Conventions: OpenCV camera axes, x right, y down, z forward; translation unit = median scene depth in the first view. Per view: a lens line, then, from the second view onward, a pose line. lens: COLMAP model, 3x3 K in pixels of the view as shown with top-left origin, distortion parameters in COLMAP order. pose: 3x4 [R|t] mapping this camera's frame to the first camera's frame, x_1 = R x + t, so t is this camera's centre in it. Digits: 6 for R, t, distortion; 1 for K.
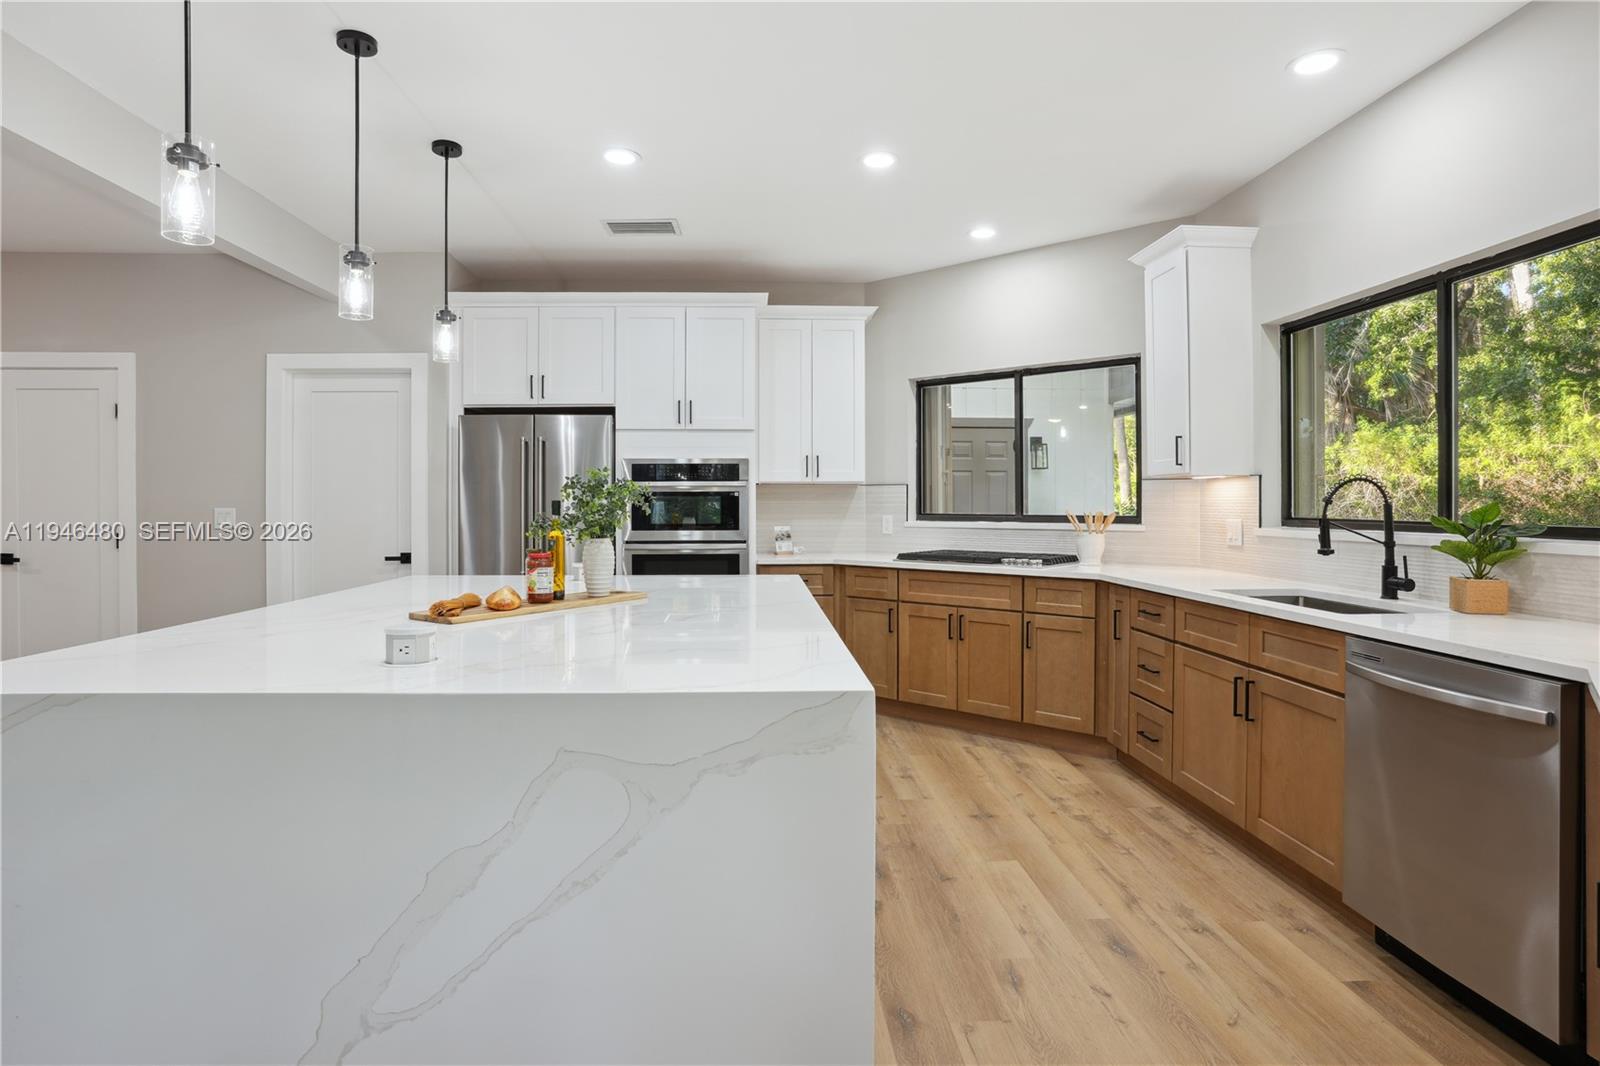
lens RADIAL K [[800.5, 0, 795.3], [0, 800.5, 499.1], [0, 0, 1]] dist [-0.058977, -0.000144]
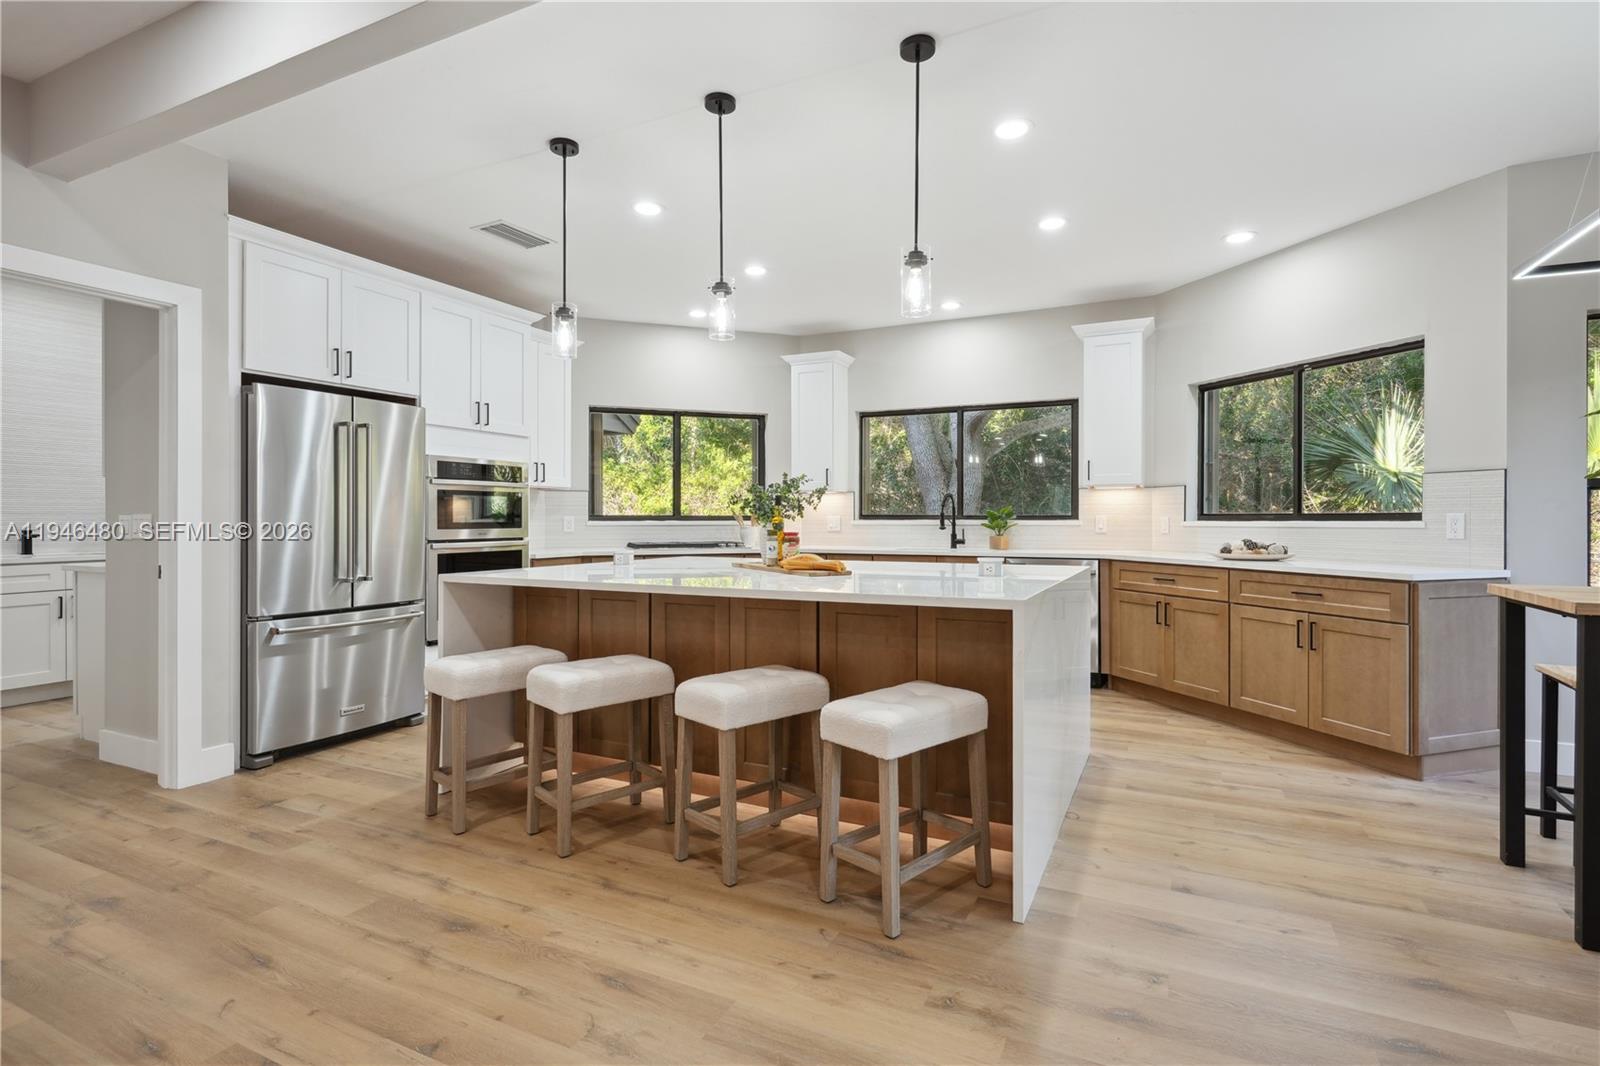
lens RADIAL K [[778.9, 0, 800.1], [0, 778.9, 528.2], [0, 0, 1]] dist [0.005472, -0.000700]
pose [[0.493987, -0.008501, 0.869428, -0.813418], [-0.006319, 0.999891, 0.013367, 0.022949], [-0.869447, -0.012097, 0.493879, 0.146876]]
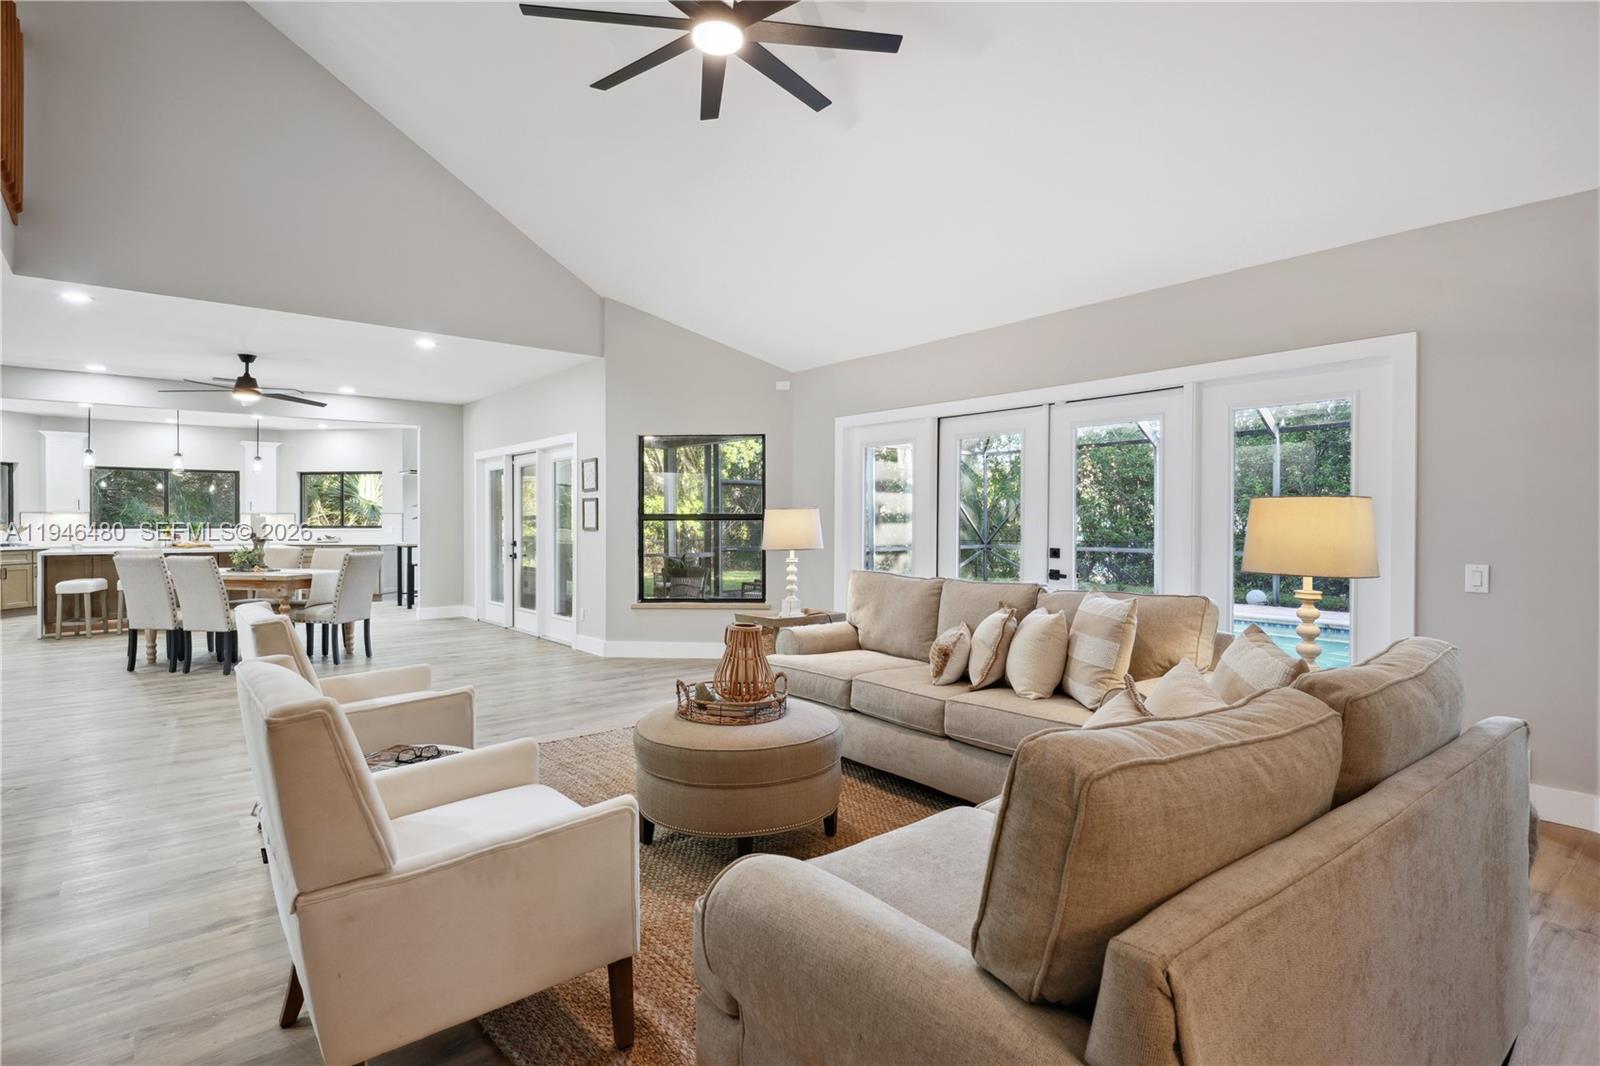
lens RADIAL K [[778.9, 0, 800.1], [0, 778.9, 528.2], [0, 0, 1]] dist [0.005472, -0.000700]
pose [[-0.603601, -0.008711, 0.797239, -2.811825], [-0.006220, 0.999961, 0.006217, -0.004014], [-0.797262, -0.001206, -0.603632, 0.459628]]
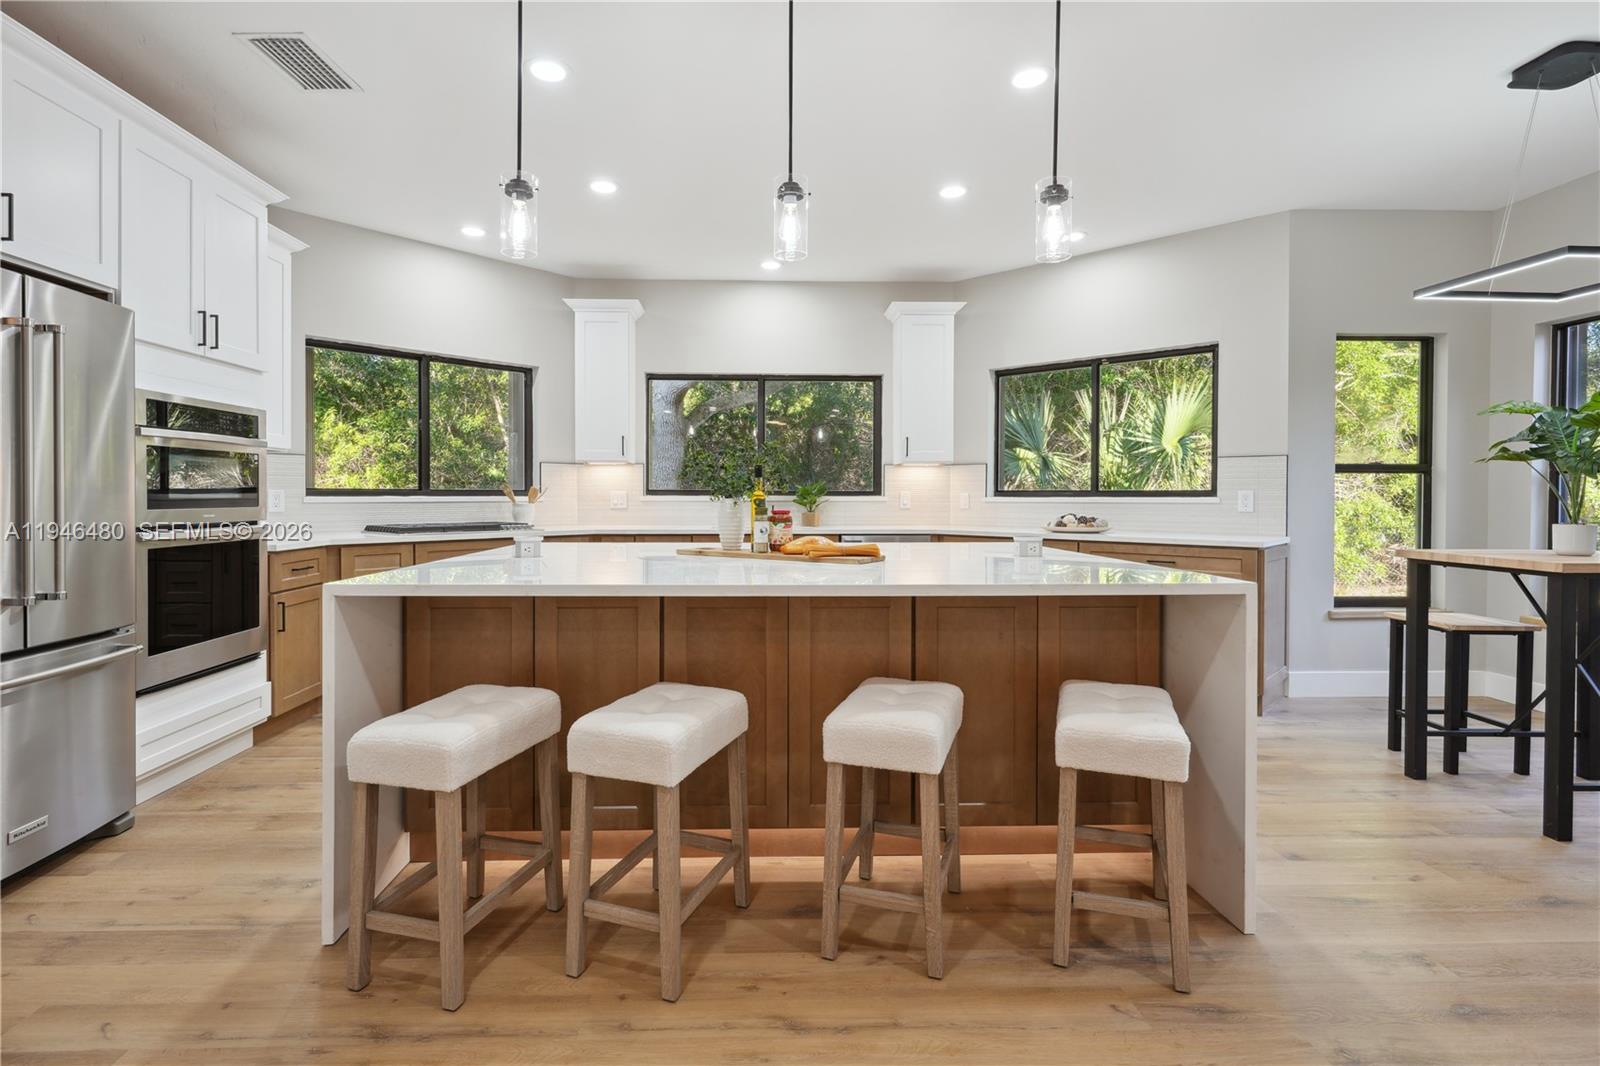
lens RADIAL K [[790.1, 0, 768.1], [0, 790.1, 507.2], [0, 0, 1]] dist [0.002787, 0.000217]
pose [[0.035417, -0.012342, 0.999296, -0.785527], [-0.008201, 0.999886, 0.012640, 0.026750], [-0.999339, -0.008643, 0.035312, 0.512069]]
